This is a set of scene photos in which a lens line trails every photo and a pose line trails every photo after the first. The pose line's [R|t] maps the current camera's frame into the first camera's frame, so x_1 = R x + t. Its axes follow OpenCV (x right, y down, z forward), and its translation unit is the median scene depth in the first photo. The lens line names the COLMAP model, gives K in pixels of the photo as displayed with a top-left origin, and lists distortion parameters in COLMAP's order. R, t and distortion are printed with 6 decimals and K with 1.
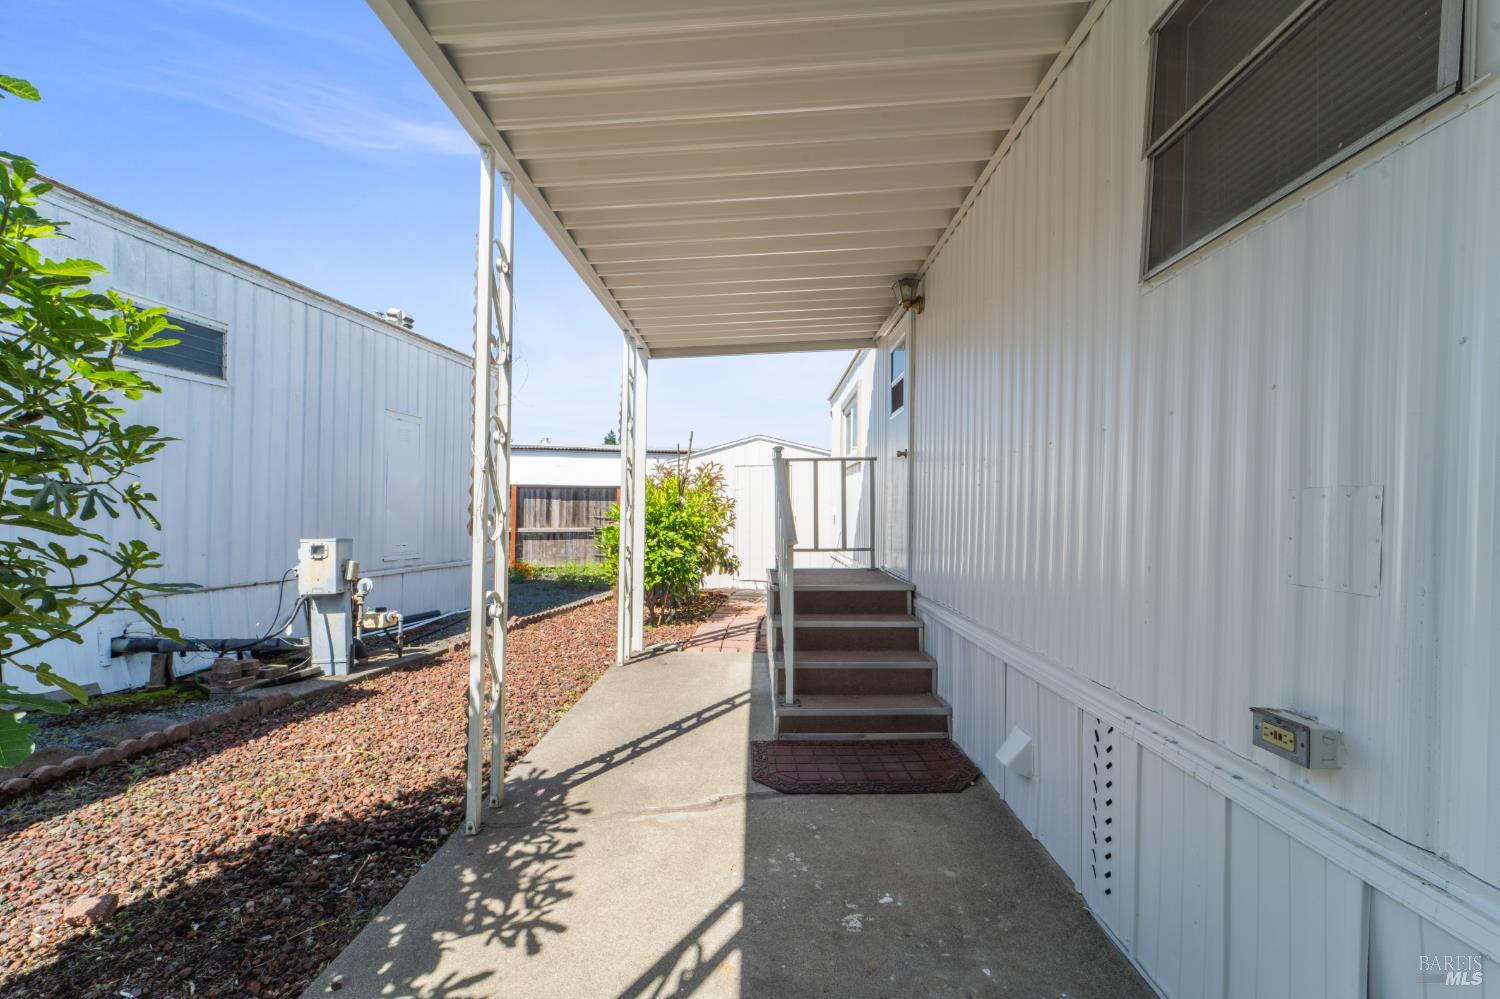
lens RADIAL K [[598.0, 0, 748.8], [0, 598.0, 508.3], [0, 0, 1]] dist [0.002441, -0.001346]
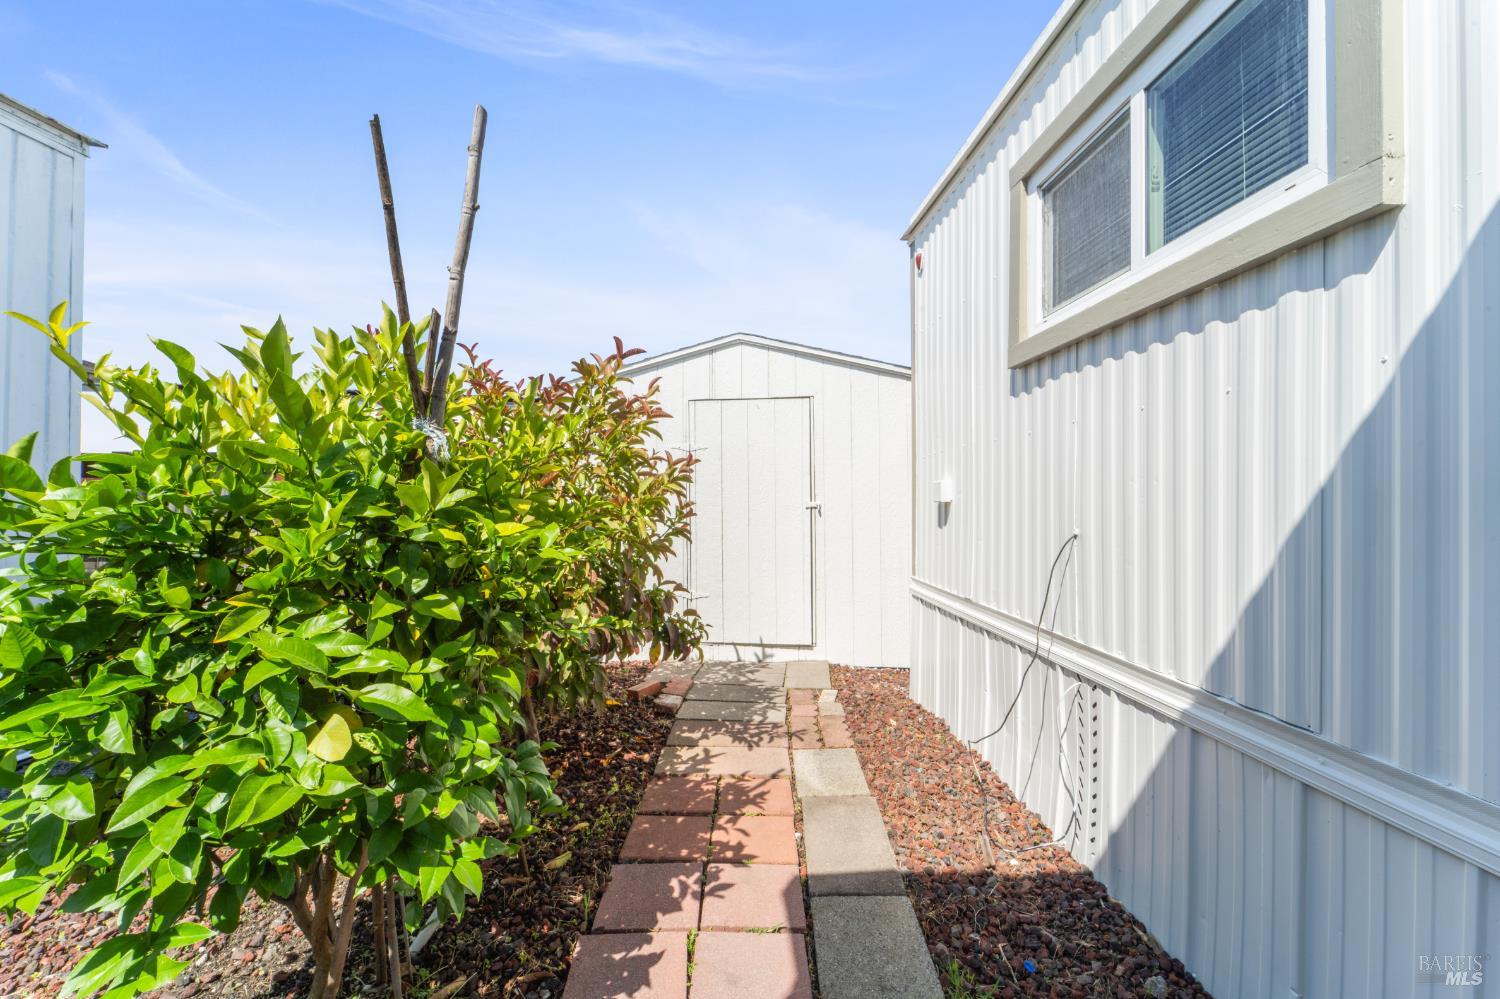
lens RADIAL K [[598.0, 0, 750.2], [0, 598.0, 491.0], [0, 0, 1]] dist [0.002441, -0.001346]
pose [[0.997823, -0.008047, 0.065457, -0.010968], [0.007713, 0.999956, 0.005360, 0.001400], [-0.065497, -0.004843, 0.997841, 0.632244]]
